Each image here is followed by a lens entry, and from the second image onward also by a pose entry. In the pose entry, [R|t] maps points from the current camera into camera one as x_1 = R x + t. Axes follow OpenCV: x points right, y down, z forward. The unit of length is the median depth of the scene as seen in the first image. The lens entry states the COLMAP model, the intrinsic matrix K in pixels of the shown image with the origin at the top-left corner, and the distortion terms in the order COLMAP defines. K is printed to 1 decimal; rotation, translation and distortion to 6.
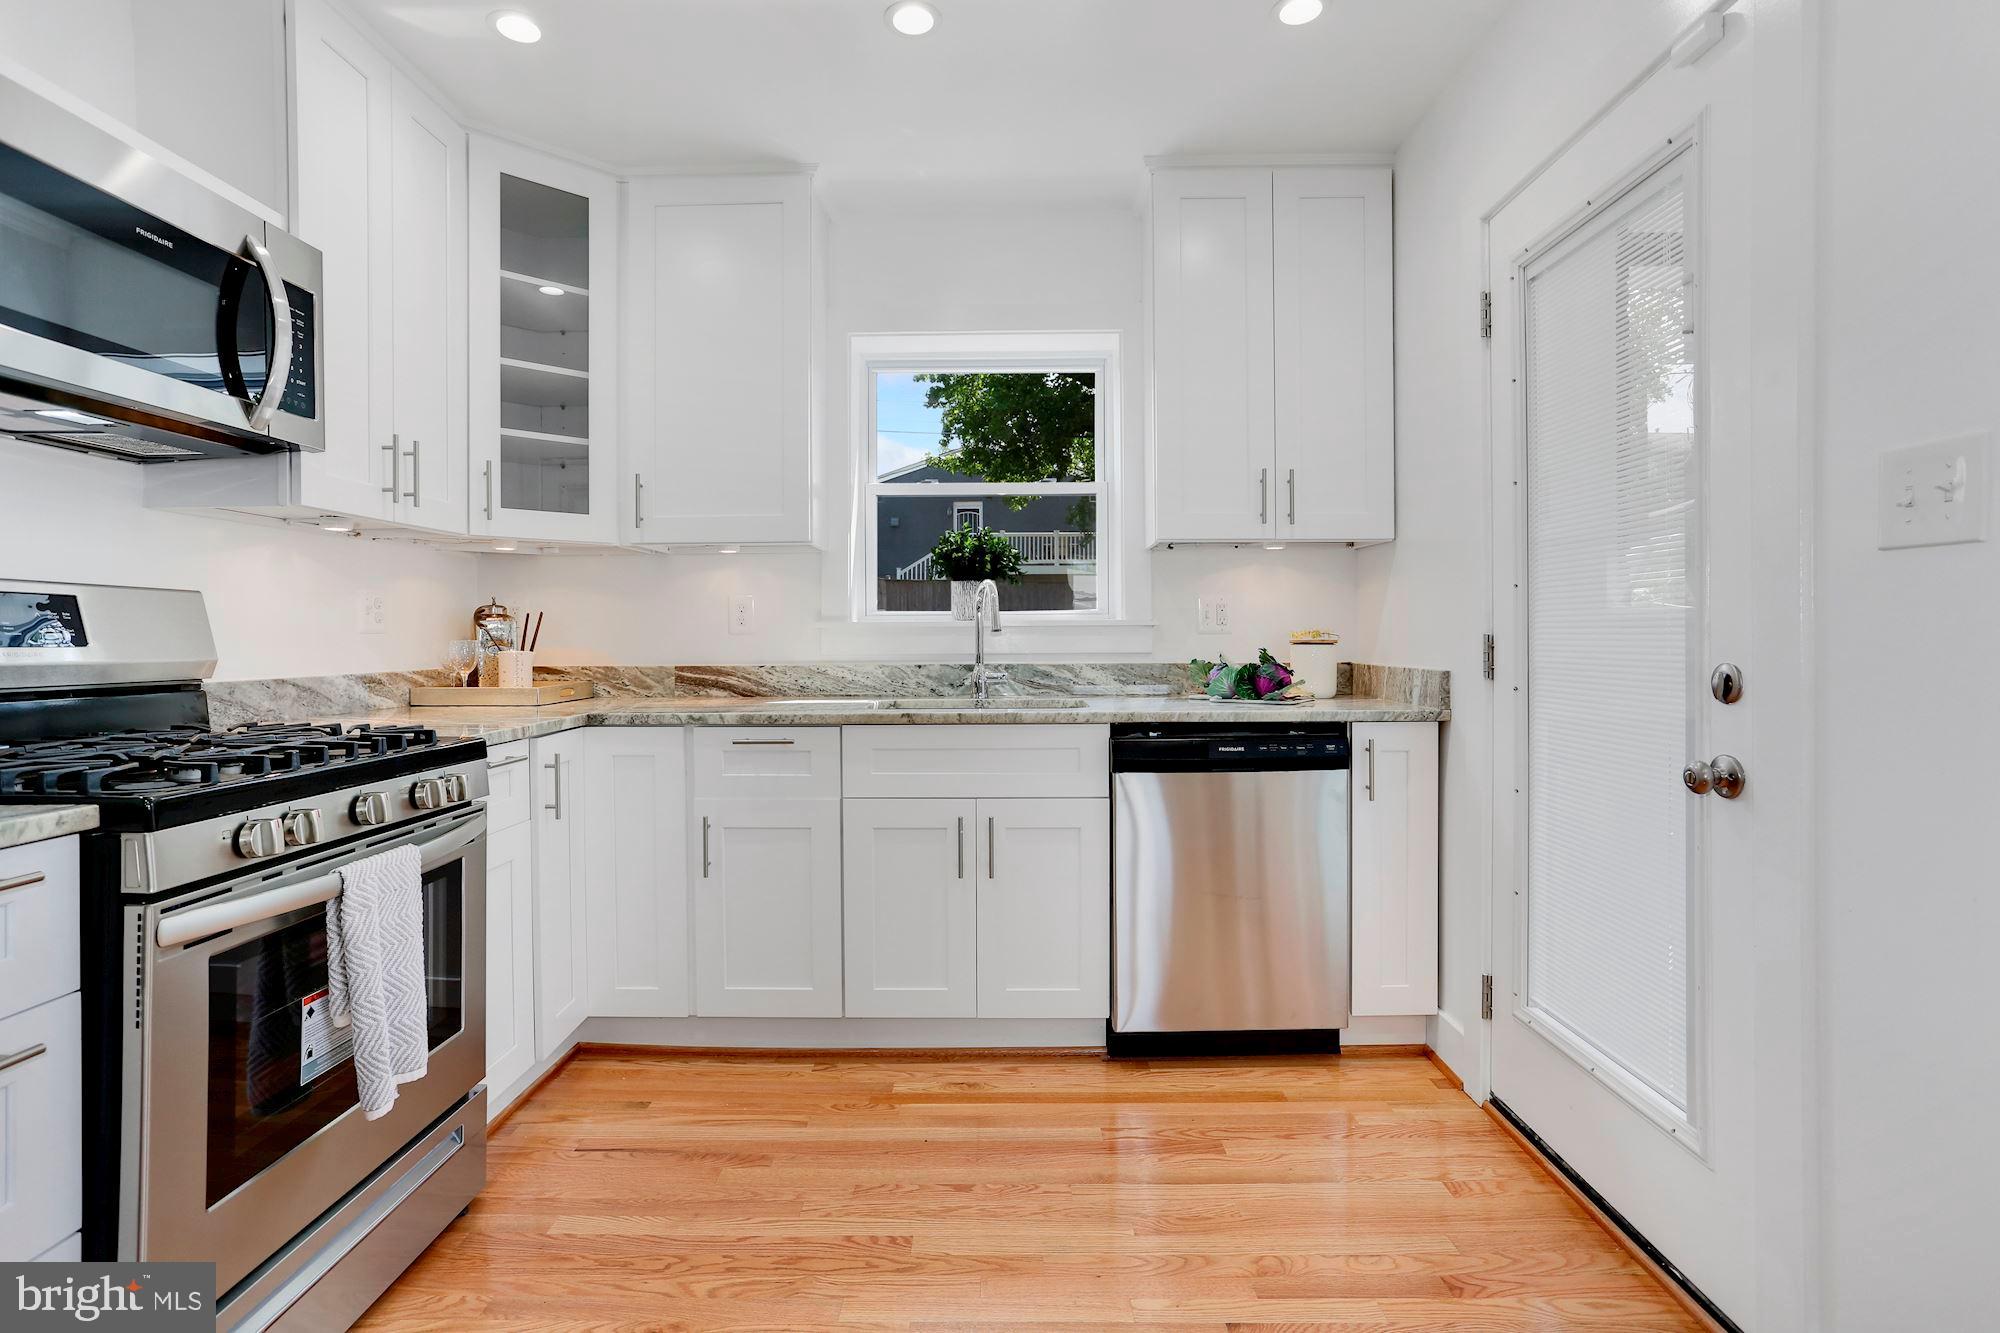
lens RADIAL K [[1016.0, 0, 1000.0], [0, 1016.0, 634.1], [0, 0, 1]] dist [-0.005677, 0.001282]
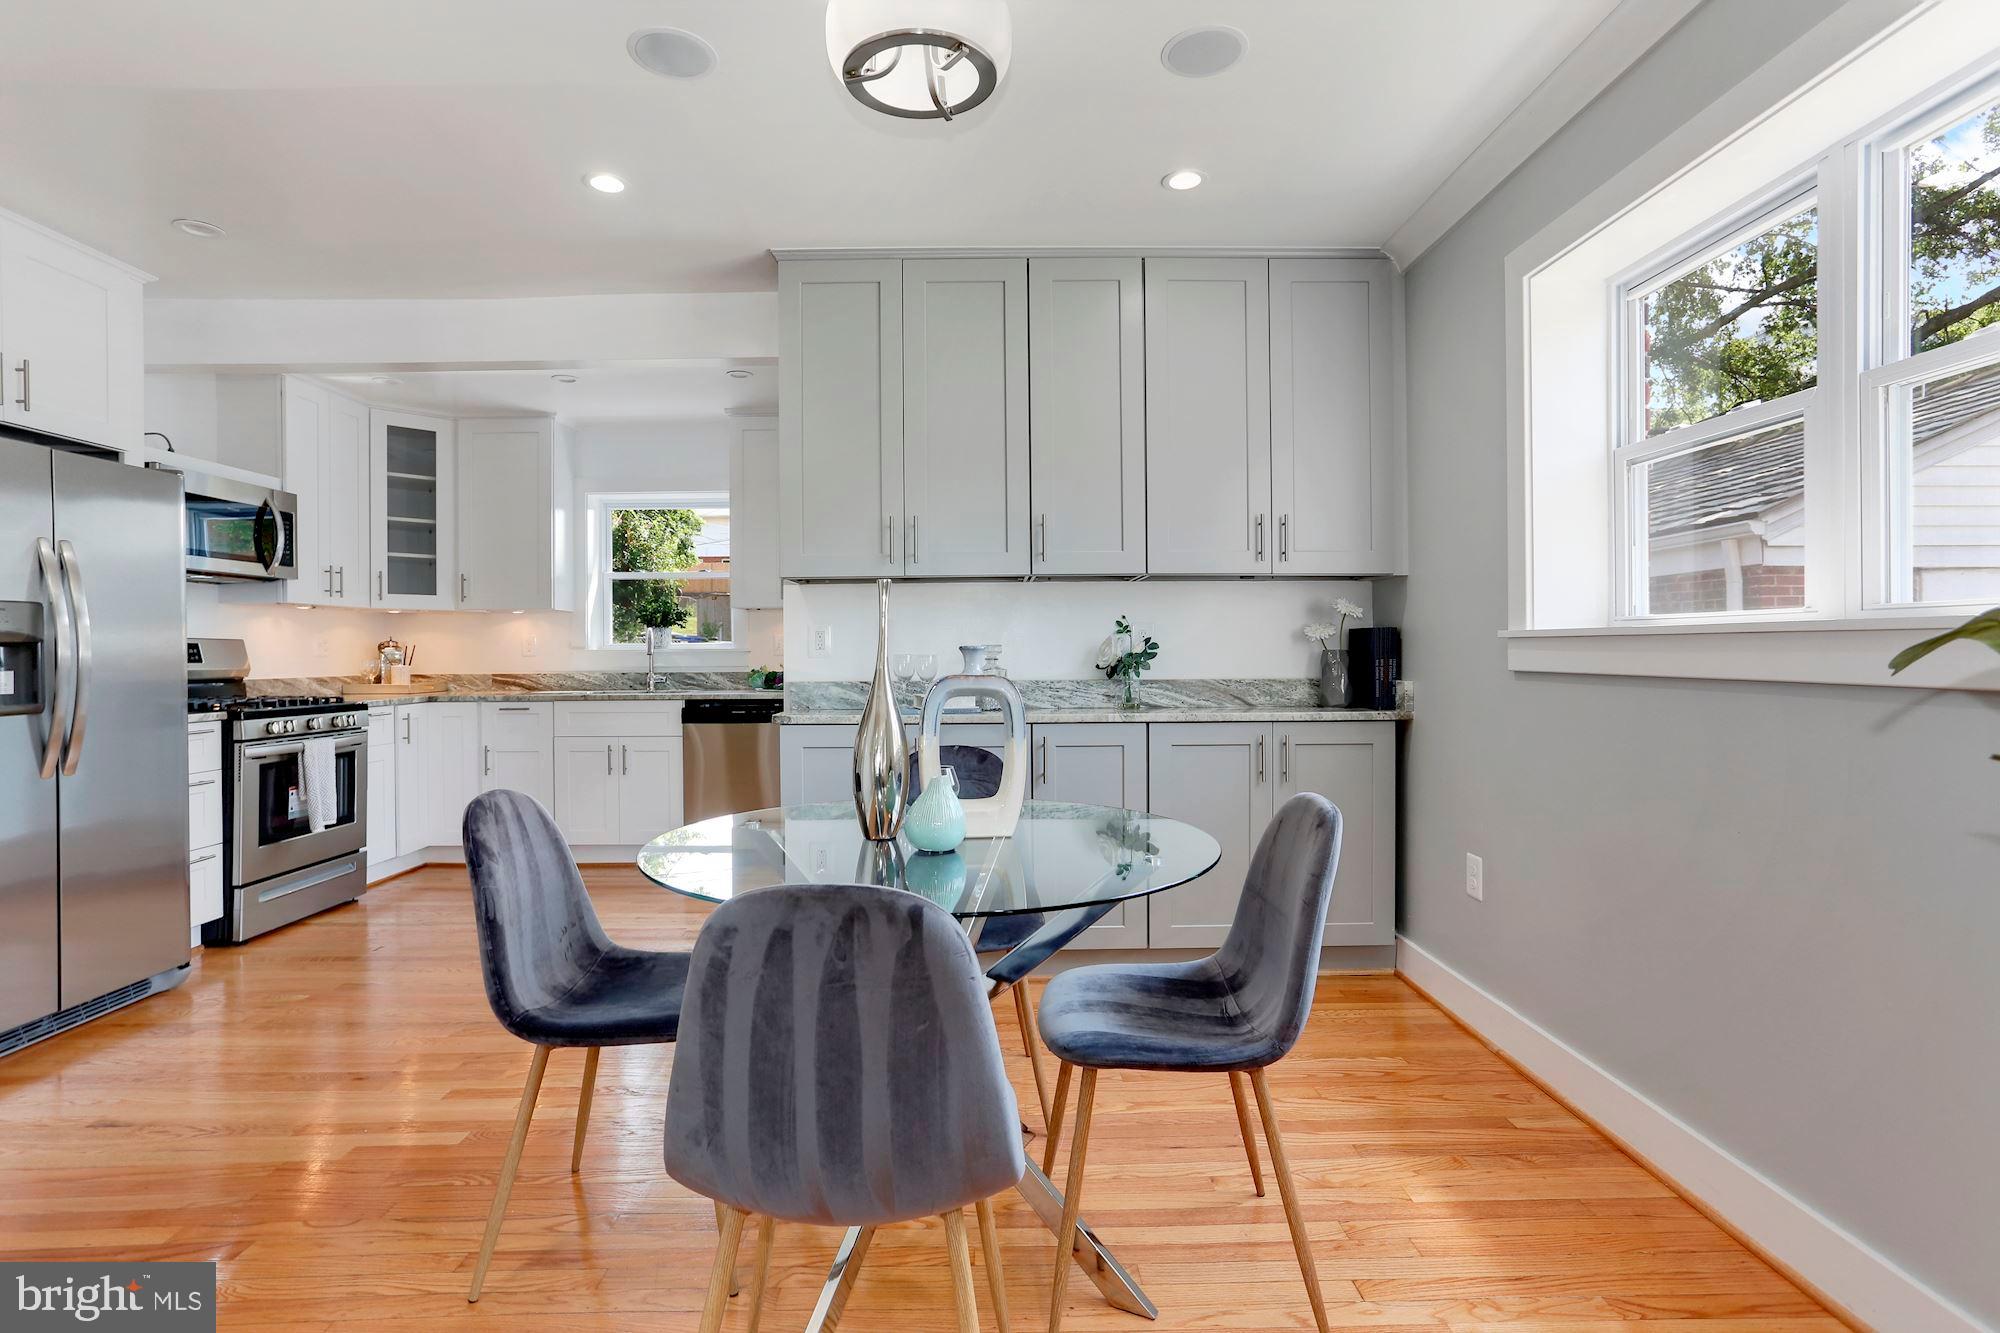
lens RADIAL K [[1016.0, 0, 1004.8], [0, 1016.0, 650.0], [0, 0, 1]] dist [-0.005677, 0.001282]
pose [[0.999775, -0.000737, 0.021199, 0.767431], [0.000755, 0.999999, -0.000845, -0.012101], [-0.021199, 0.000861, 0.999775, -1.150550]]
